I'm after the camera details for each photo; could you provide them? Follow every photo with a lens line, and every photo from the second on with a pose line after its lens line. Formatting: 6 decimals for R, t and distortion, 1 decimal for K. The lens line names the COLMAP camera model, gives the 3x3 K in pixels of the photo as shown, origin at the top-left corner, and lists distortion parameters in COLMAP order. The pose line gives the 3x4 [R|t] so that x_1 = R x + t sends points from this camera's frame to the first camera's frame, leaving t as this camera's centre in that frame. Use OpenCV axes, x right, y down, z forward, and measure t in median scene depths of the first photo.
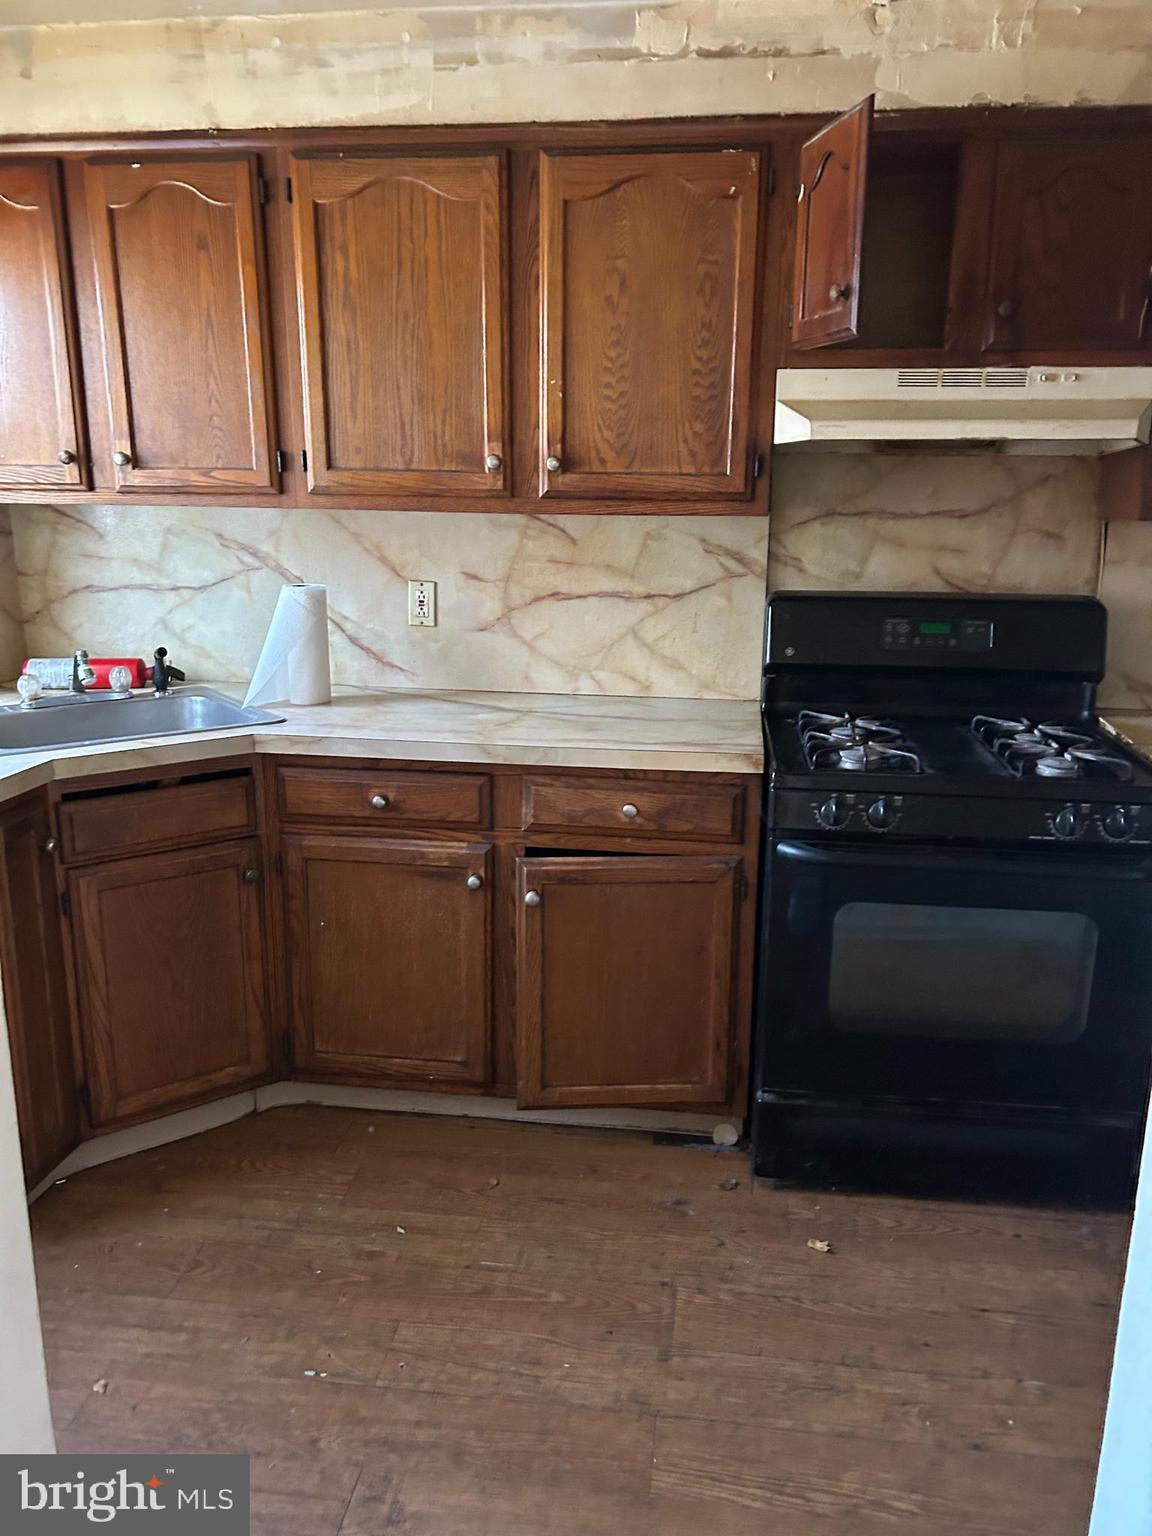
lens RADIAL K [[1167.0, 0, 577.2], [0, 1167.0, 765.5], [0, 0, 1]] dist [0.016307, -0.005744]
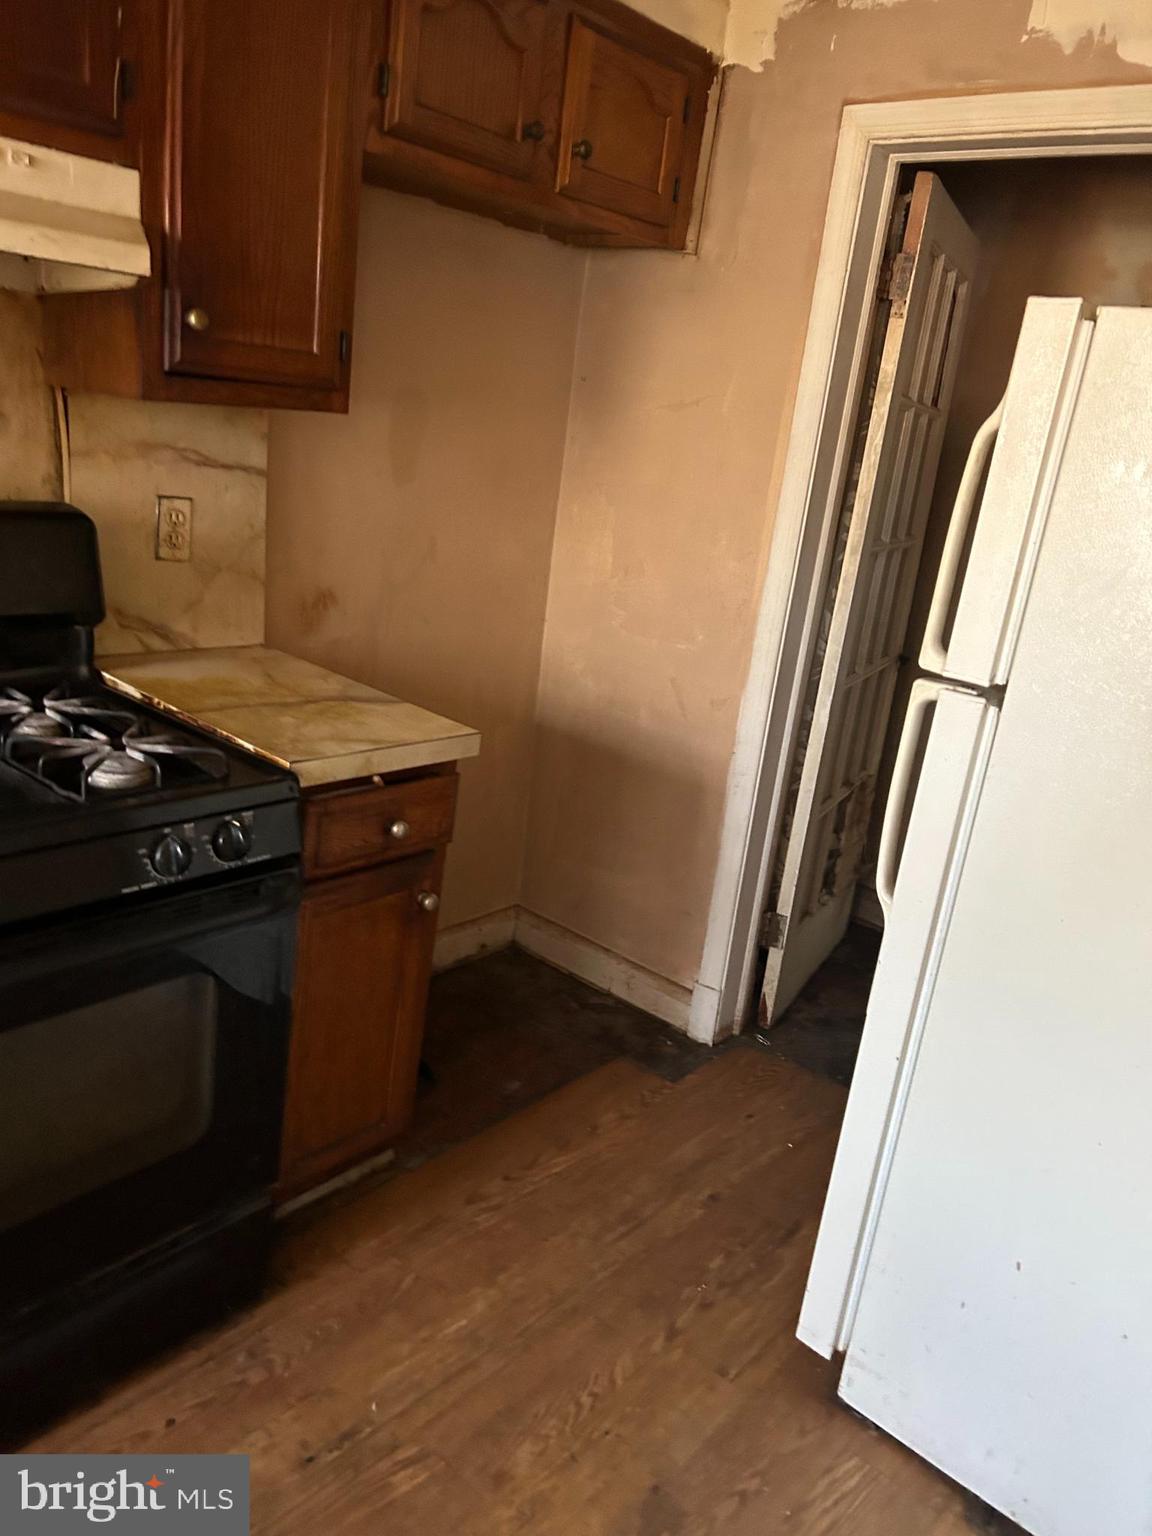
lens RADIAL K [[1167.0, 0, 573.7], [0, 1167.0, 769.1], [0, 0, 1]] dist [0.016307, -0.005744]
pose [[0.556669, -0.193036, 0.807996, 0.009852], [0.098080, 0.981097, 0.166819, -0.083273], [-0.824924, -0.013615, 0.565079, 0.386357]]
